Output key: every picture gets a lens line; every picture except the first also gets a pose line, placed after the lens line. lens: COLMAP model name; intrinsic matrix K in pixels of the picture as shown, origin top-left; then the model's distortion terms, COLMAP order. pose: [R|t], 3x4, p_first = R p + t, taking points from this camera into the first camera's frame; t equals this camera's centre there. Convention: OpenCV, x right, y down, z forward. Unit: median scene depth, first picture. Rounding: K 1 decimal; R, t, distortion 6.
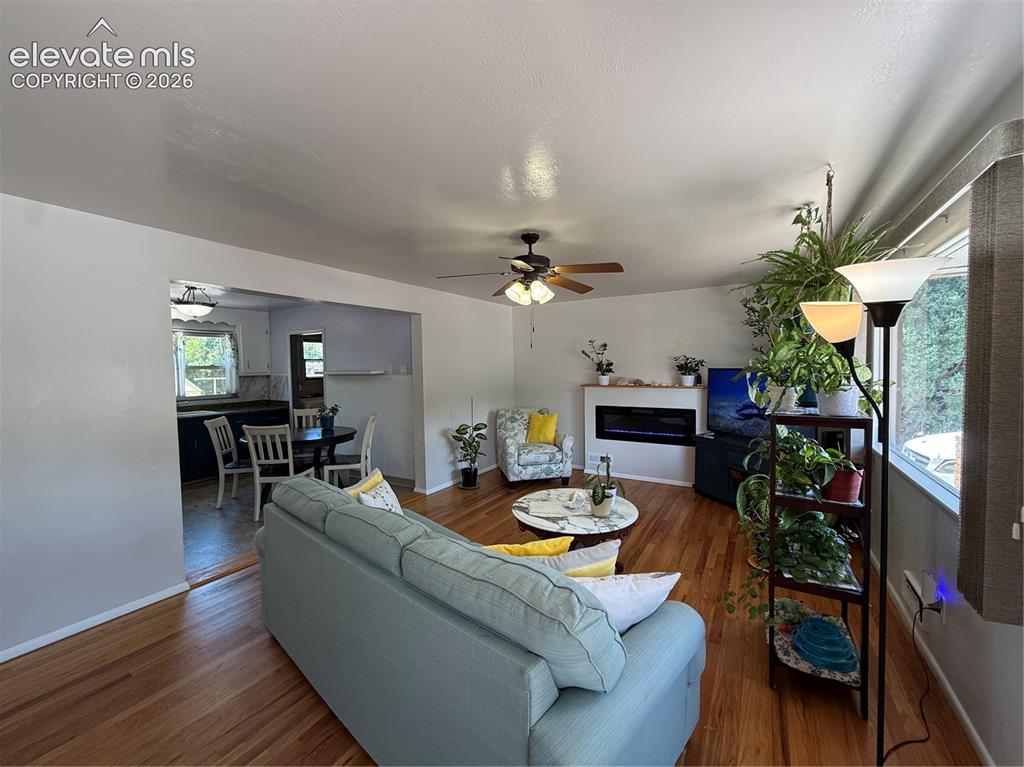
lens RADIAL K [[408.7, 0, 514.3], [0, 408.7, 382.2], [0, 0, 1]] dist [0.000175, -0.000024]
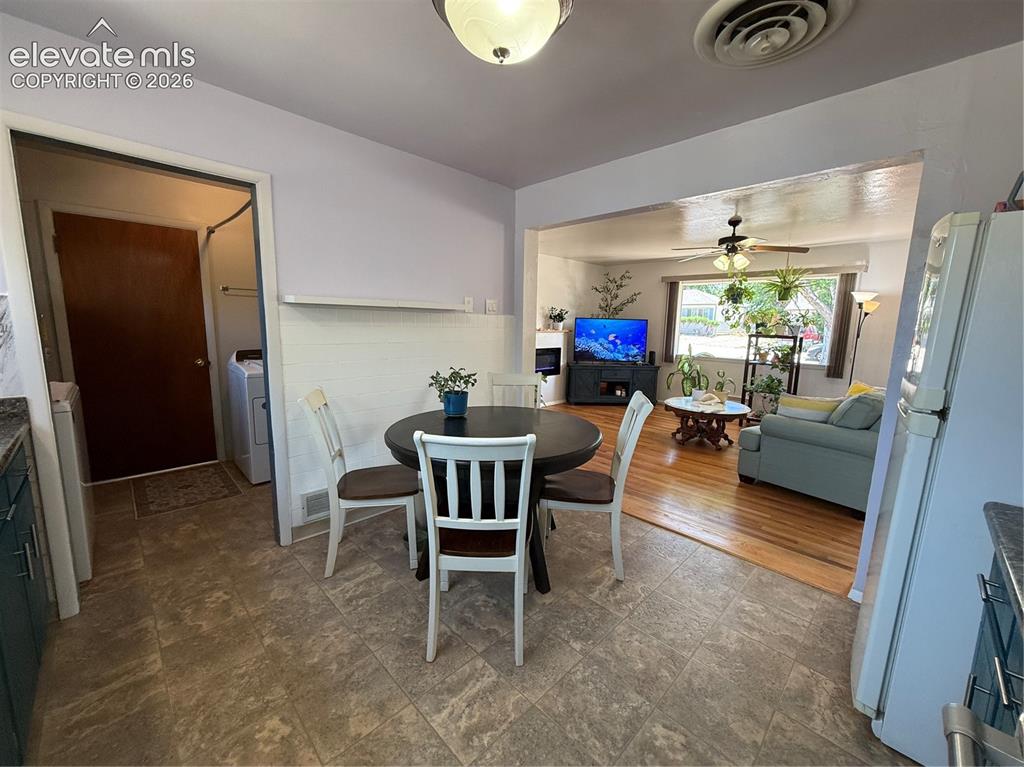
lens RADIAL K [[408.7, 0, 514.1], [0, 408.7, 385.2], [0, 0, 1]] dist [0.000175, -0.000024]
pose [[0.230617, -0.130765, 0.964218, -1.244993], [0.012262, 0.991241, 0.131497, 0.012117], [-0.972967, -0.018502, 0.230201, 1.100758]]
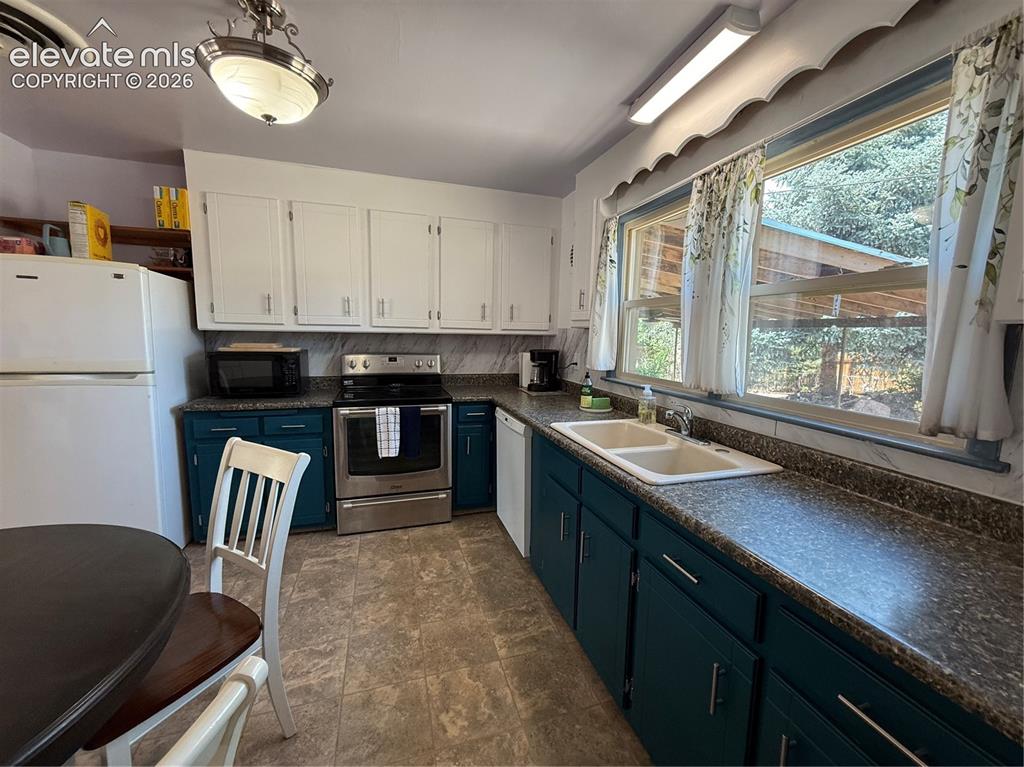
lens RADIAL K [[408.7, 0, 510.8], [0, 408.7, 379.0], [0, 0, 1]] dist [0.000175, -0.000024]
pose [[-0.655741, 0.089371, -0.749678, -0.764907], [-0.037994, 0.987805, 0.150991, -0.018761], [0.754029, 0.127494, -0.644348, 1.628238]]
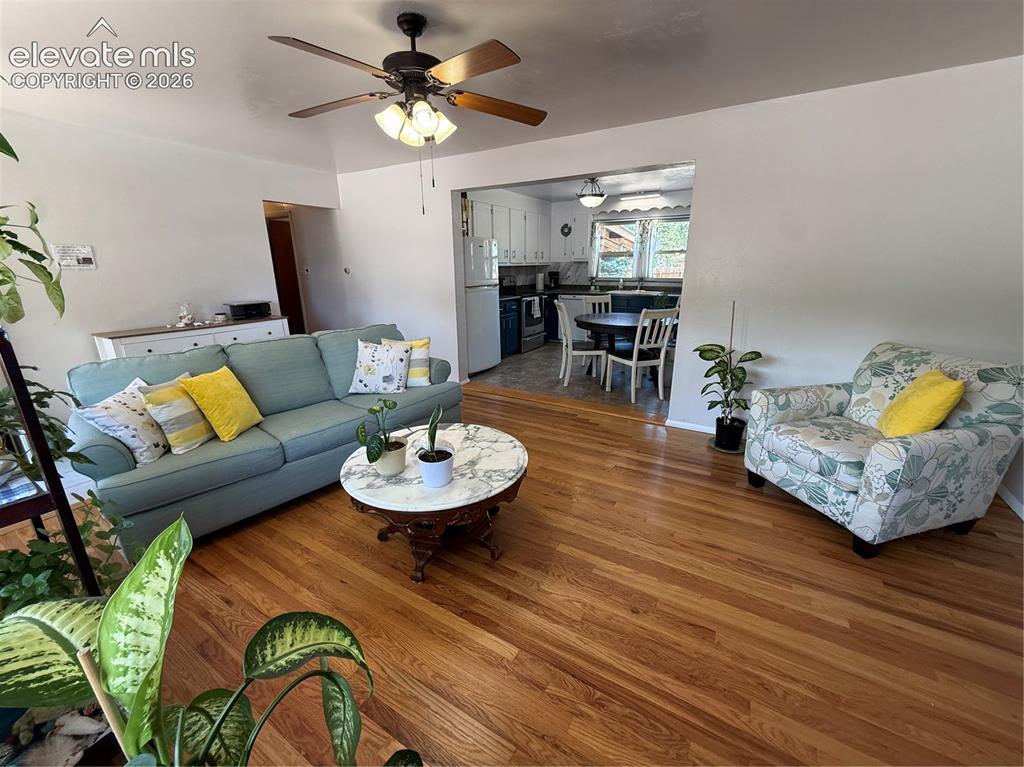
lens RADIAL K [[408.7, 0, 513.6], [0, 408.7, 380.7], [0, 0, 1]] dist [0.000175, -0.000024]
pose [[0.010757, 0.290005, -0.956965, 0.618619], [-0.031836, 0.956634, 0.289547, -0.015636], [0.999435, 0.027351, 0.019523, 0.899004]]
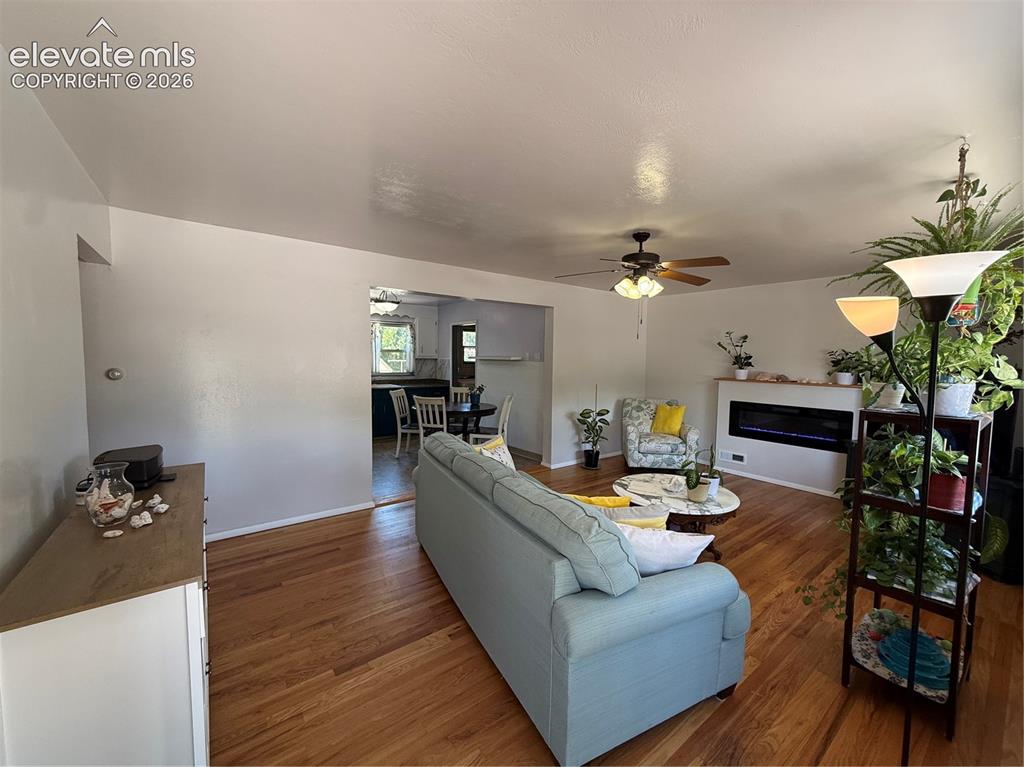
lens RADIAL K [[408.7, 0, 513.3], [0, 408.7, 382.8], [0, 0, 1]] dist [0.000175, -0.000024]
pose [[0.931721, 0.051702, -0.359477, 0.102028], [-0.042635, 0.998542, 0.033110, 0.008735], [0.360664, -0.015523, 0.932567, -0.101895]]
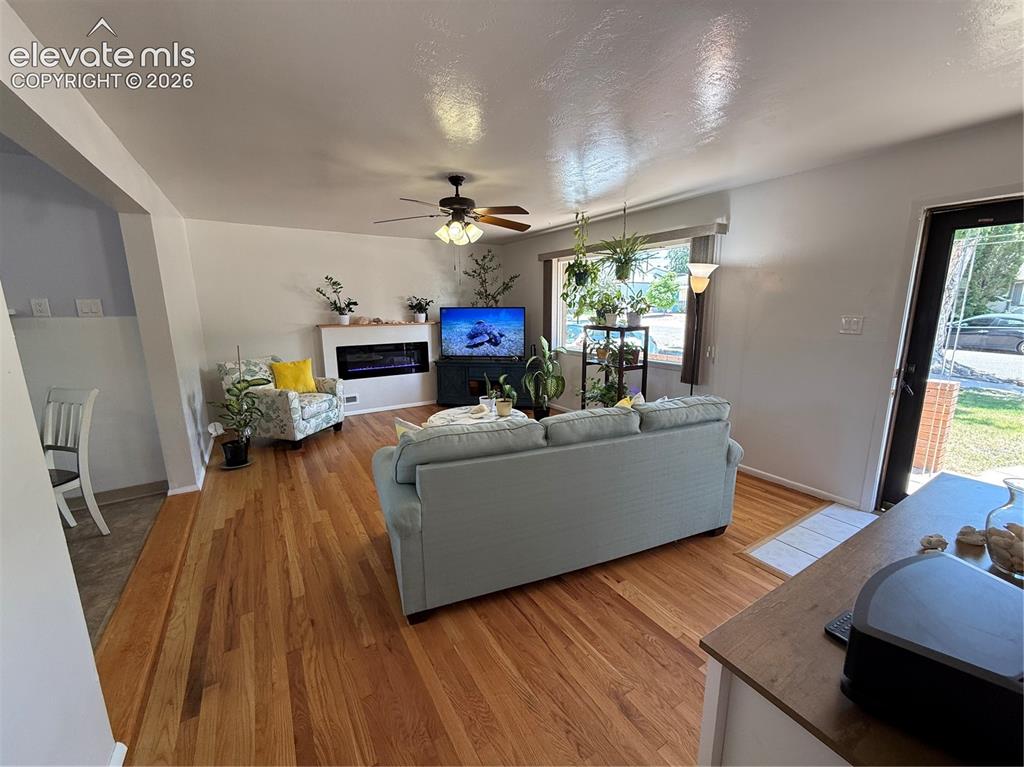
lens RADIAL K [[408.7, 0, 515.4], [0, 408.7, 383.3], [0, 0, 1]] dist [0.000175, -0.000024]
pose [[0.440412, -0.158303, 0.883729, -0.718995], [0.036491, 0.986675, 0.158558, 0.007120], [-0.897054, -0.037583, 0.440320, 0.287655]]
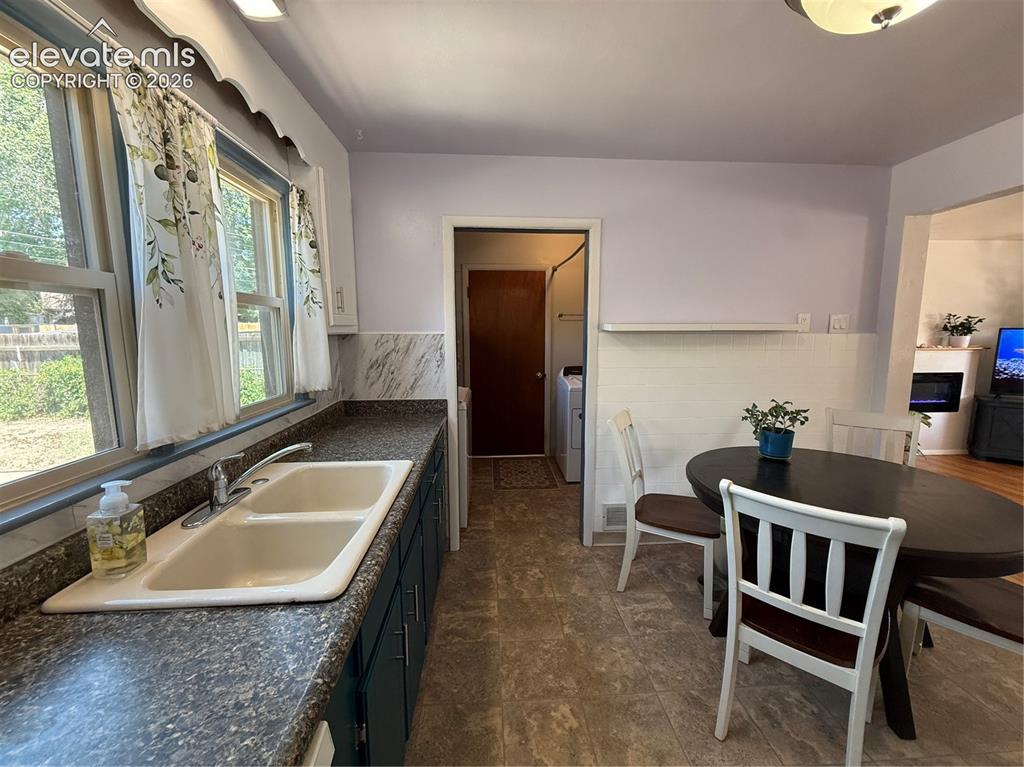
lens RADIAL K [[408.7, 0, 513.6], [0, 408.7, 389.1], [0, 0, 1]] dist [0.000175, -0.000024]
pose [[0.814001, -0.067991, 0.576870, -1.241928], [0.016844, 0.995471, 0.093561, -0.000431], [-0.580619, -0.066442, 0.811460, 1.103649]]
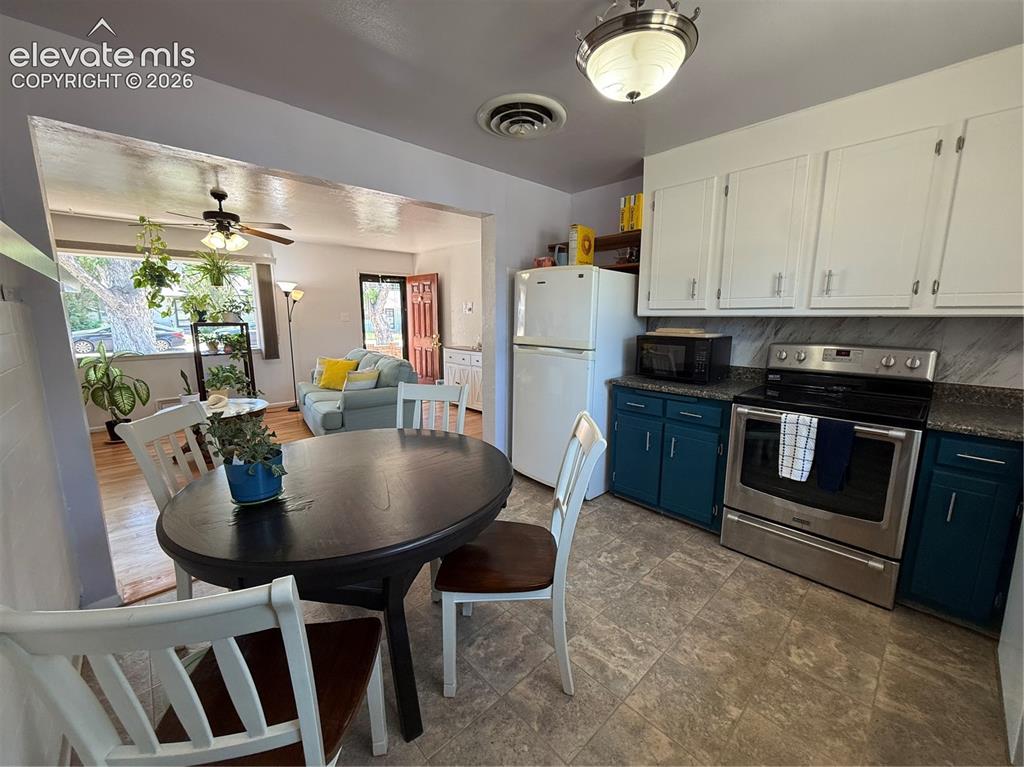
lens RADIAL K [[408.7, 0, 520.1], [0, 408.7, 379.5], [0, 0, 1]] dist [0.000175, -0.000024]
pose [[-0.967530, -0.025256, 0.251493, -0.927941], [0.024318, 0.981078, 0.192081, -0.013487], [-0.251585, 0.191960, -0.948608, 1.610963]]
